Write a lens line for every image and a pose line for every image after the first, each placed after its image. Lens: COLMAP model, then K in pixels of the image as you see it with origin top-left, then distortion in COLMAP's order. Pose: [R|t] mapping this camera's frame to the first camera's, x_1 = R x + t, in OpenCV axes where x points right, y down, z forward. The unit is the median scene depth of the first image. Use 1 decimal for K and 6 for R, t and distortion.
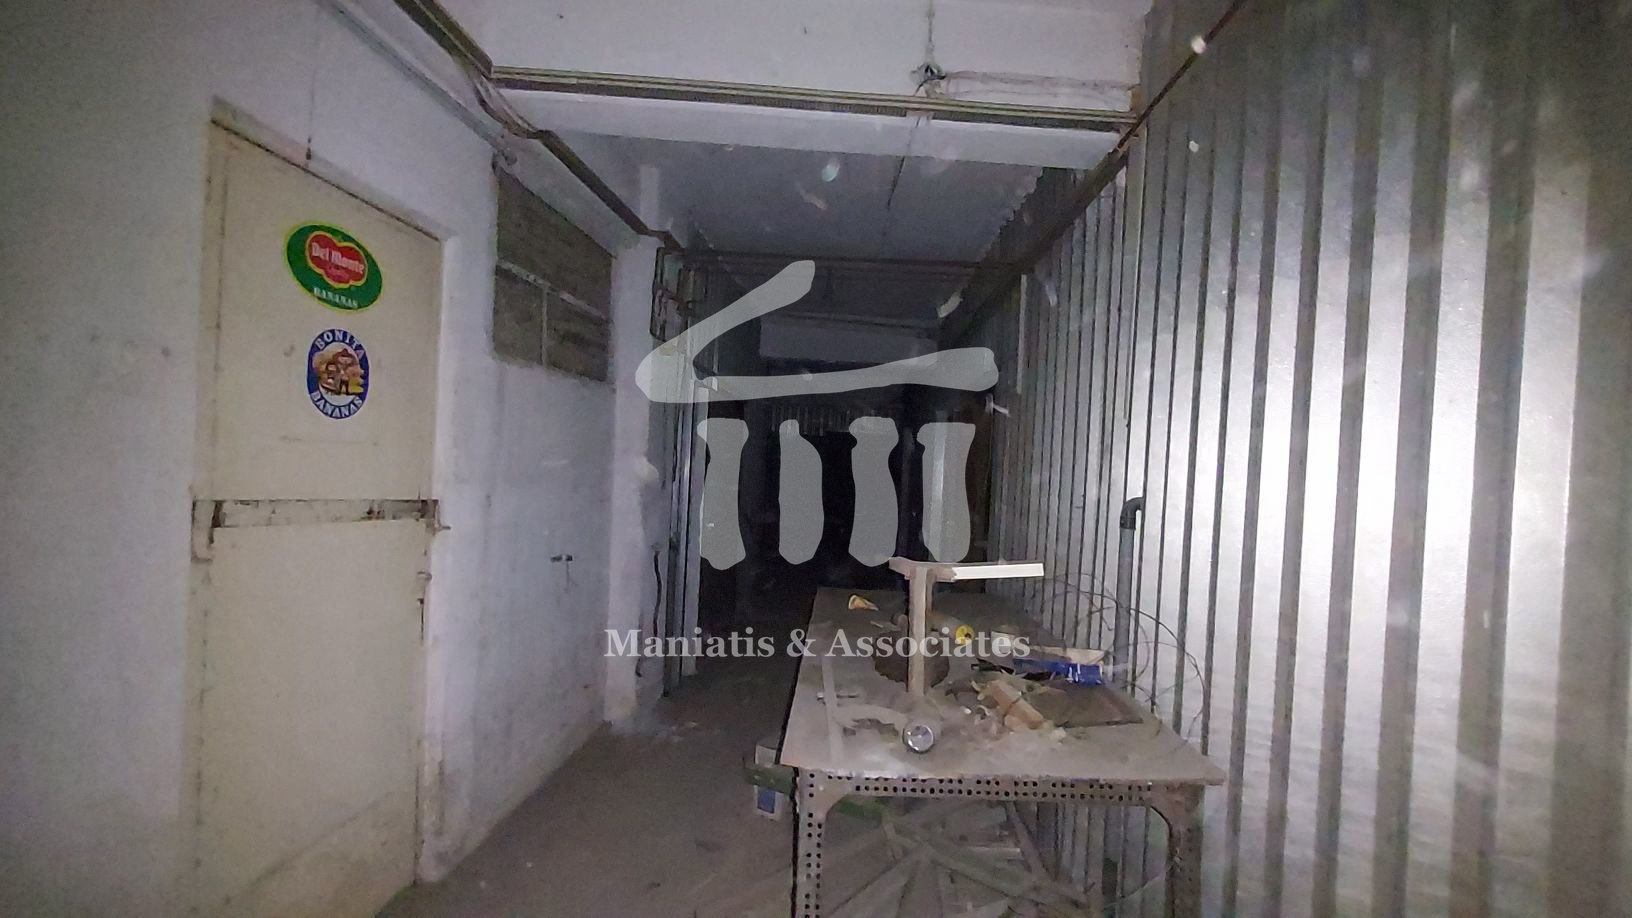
lens RADIAL K [[652.7, 0, 845.7], [0, 652.7, 476.2], [0, 0, 1]] dist [0.003565, -0.003588]
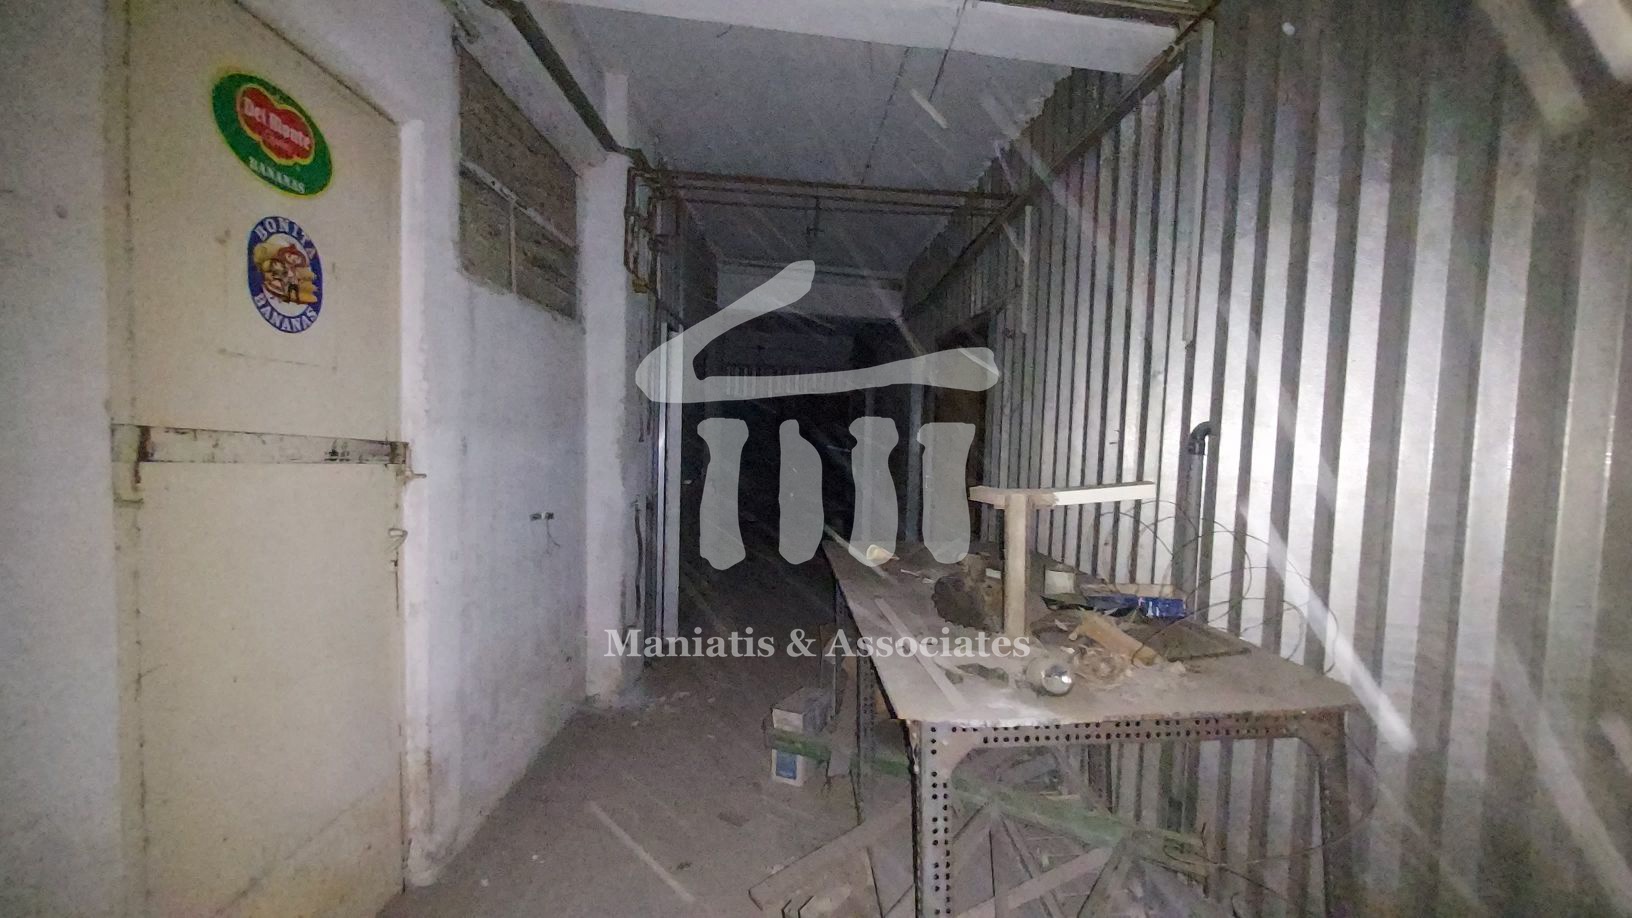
lens RADIAL K [[652.7, 0, 845.7], [0, 652.7, 476.2], [0, 0, 1]] dist [0.003565, -0.003588]
pose [[0.994031, -0.025386, 0.106103, -0.187361], [0.020369, 0.998635, 0.048104, 0.060073], [-0.107179, -0.045655, 0.993191, 0.127735]]
